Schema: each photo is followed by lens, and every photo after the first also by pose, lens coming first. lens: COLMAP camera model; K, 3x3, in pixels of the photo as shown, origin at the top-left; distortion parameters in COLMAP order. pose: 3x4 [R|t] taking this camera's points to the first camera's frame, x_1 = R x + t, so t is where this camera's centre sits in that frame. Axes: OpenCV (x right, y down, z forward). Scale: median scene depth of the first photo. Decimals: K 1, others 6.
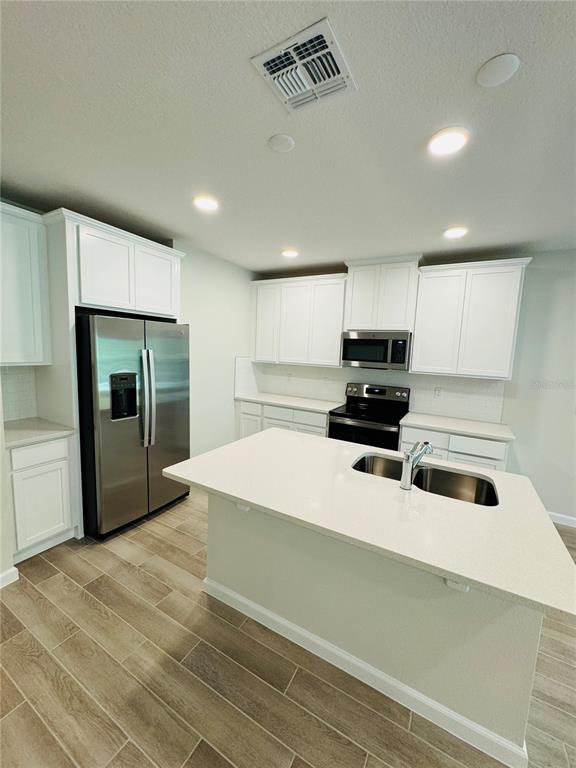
lens RADIAL K [[307.3, 0, 289.6], [0, 307.3, 382.5], [0, 0, 1]] dist [-0.001534, 0.000478]
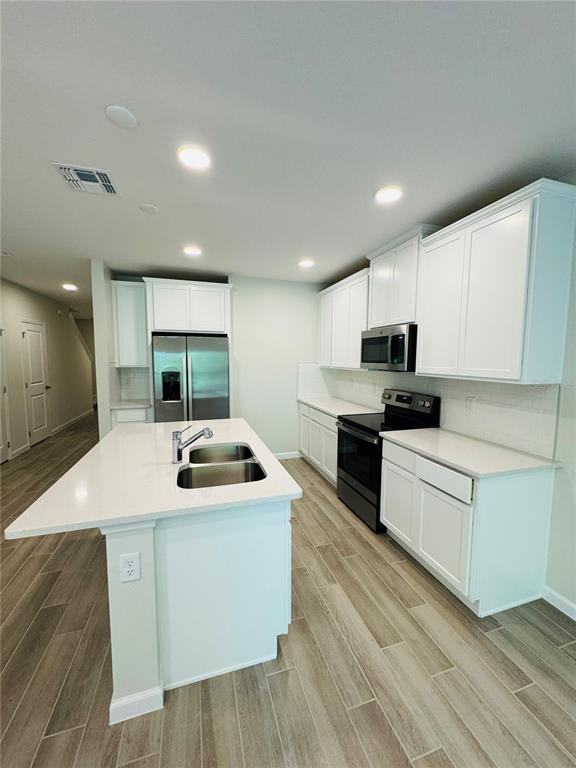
lens RADIAL K [[307.3, 0, 289.6], [0, 307.3, 382.5], [0, 0, 1]] dist [-0.001534, 0.000478]
pose [[0.729212, 0.018103, -0.684048, 0.920621], [-0.052321, 0.998199, -0.029358, 0.036773], [0.682285, 0.057198, 0.728846, 0.272458]]
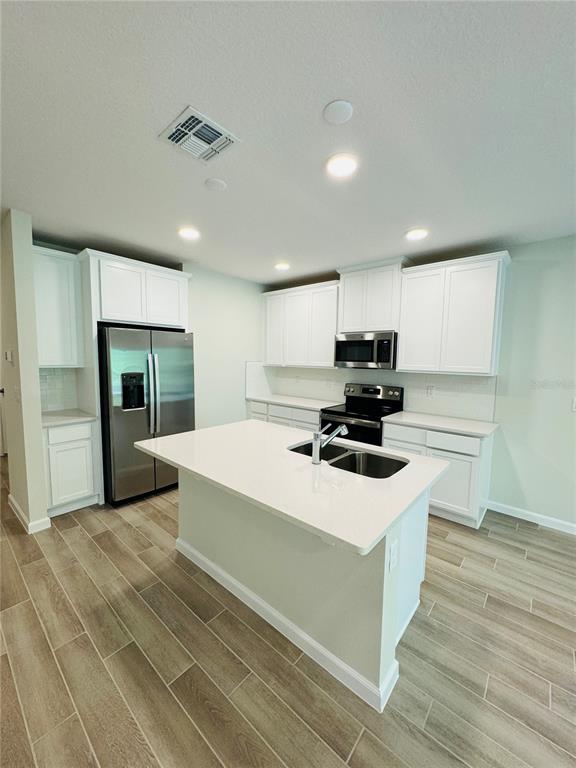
lens RADIAL K [[307.3, 0, 289.6], [0, 307.3, 382.5], [0, 0, 1]] dist [-0.001534, 0.000478]
pose [[0.980723, -0.009328, -0.195181, 0.318360], [0.002906, 0.999446, -0.033162, 0.050805], [0.195382, 0.031955, 0.980207, -0.096954]]
